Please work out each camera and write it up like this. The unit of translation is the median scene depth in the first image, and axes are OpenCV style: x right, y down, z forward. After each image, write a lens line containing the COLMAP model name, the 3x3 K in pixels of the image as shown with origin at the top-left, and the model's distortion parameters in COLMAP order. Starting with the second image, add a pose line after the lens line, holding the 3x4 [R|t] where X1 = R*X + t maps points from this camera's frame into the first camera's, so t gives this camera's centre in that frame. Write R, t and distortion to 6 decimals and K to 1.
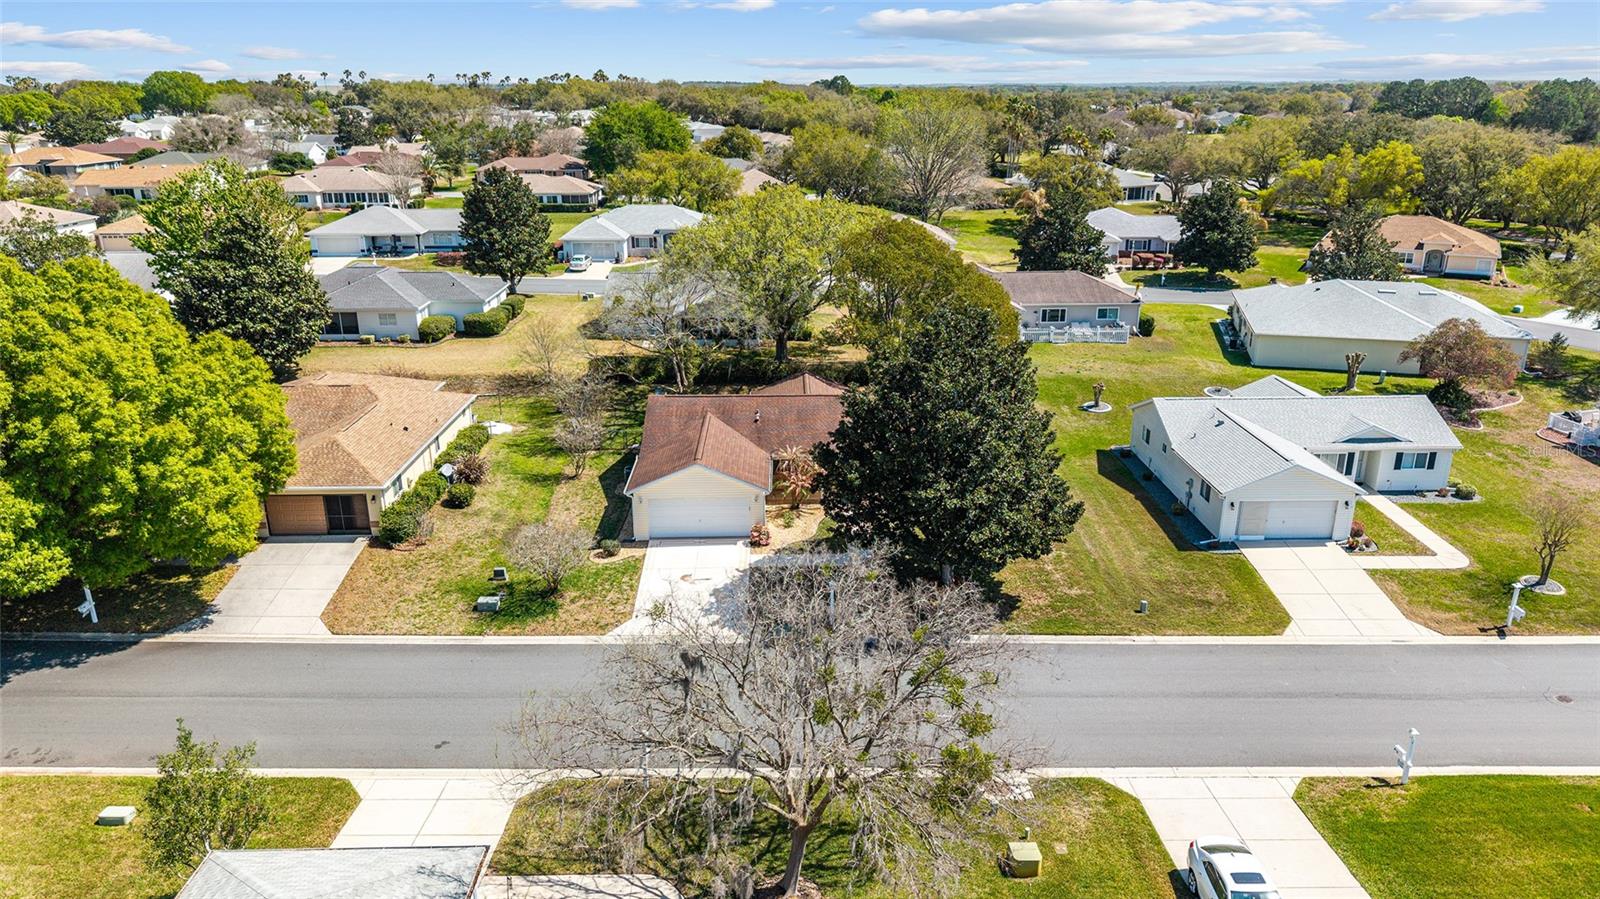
lens RADIAL K [[1065.5, 0, 791.6], [0, 1065.5, 454.3], [0, 0, 1]] dist [0.061333, -0.177504]
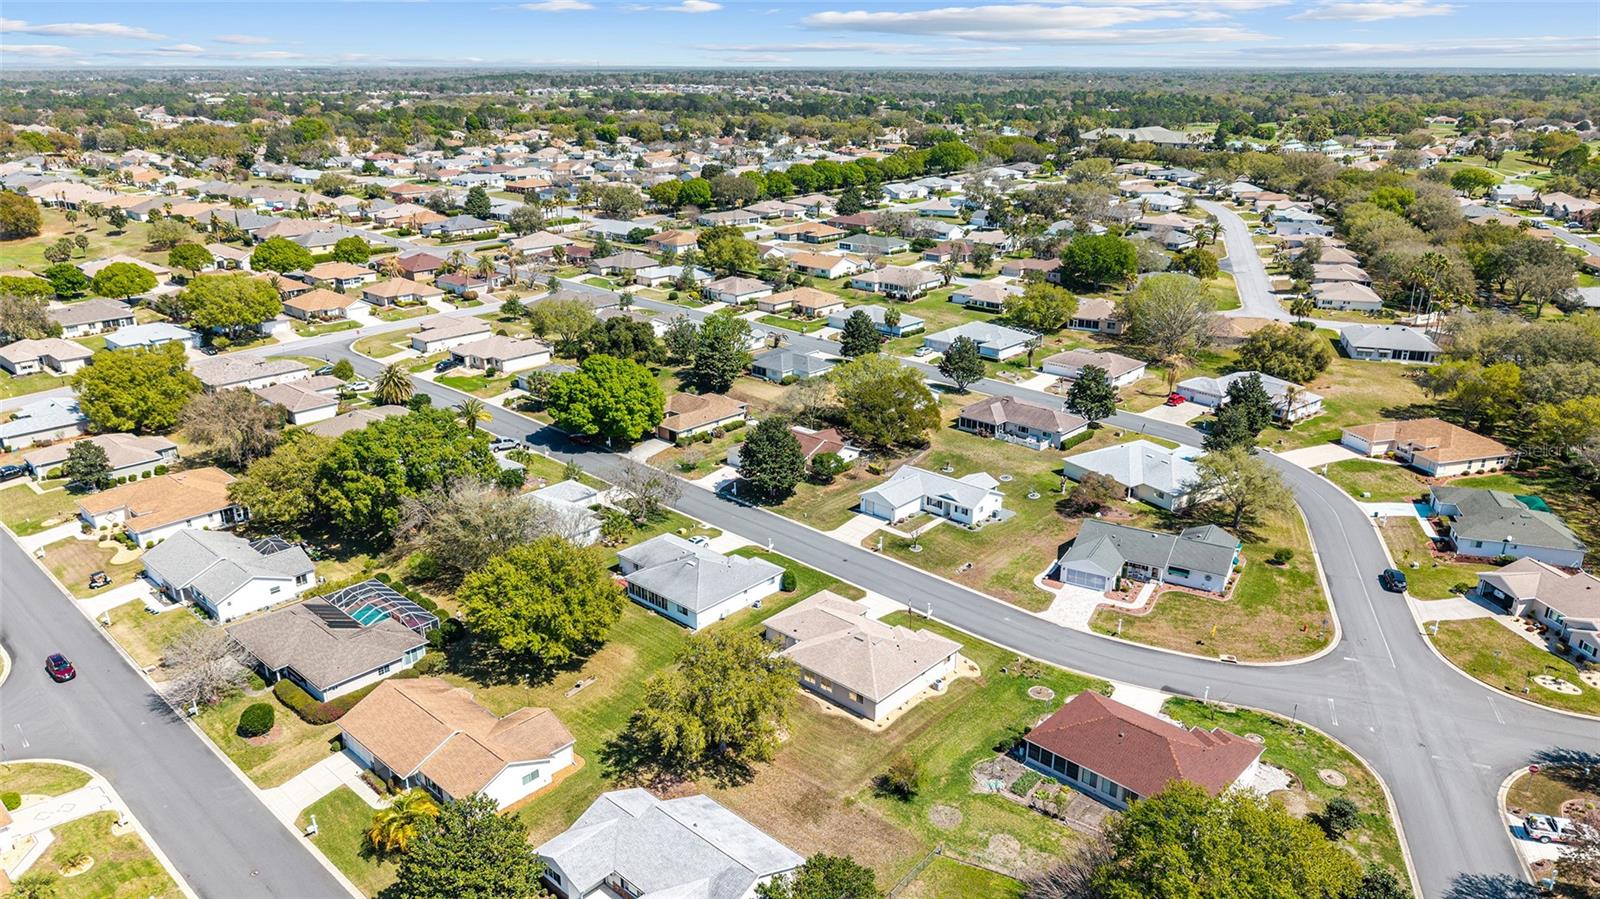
lens RADIAL K [[1065.5, 0, 791.6], [0, 1065.5, 454.3], [0, 0, 1]] dist [0.061333, -0.177504]
pose [[0.735395, 0.242355, -0.632817, 2.168791], [-0.224014, 0.968300, 0.110511, -0.371899], [0.639540, 0.060490, 0.766374, -1.495960]]
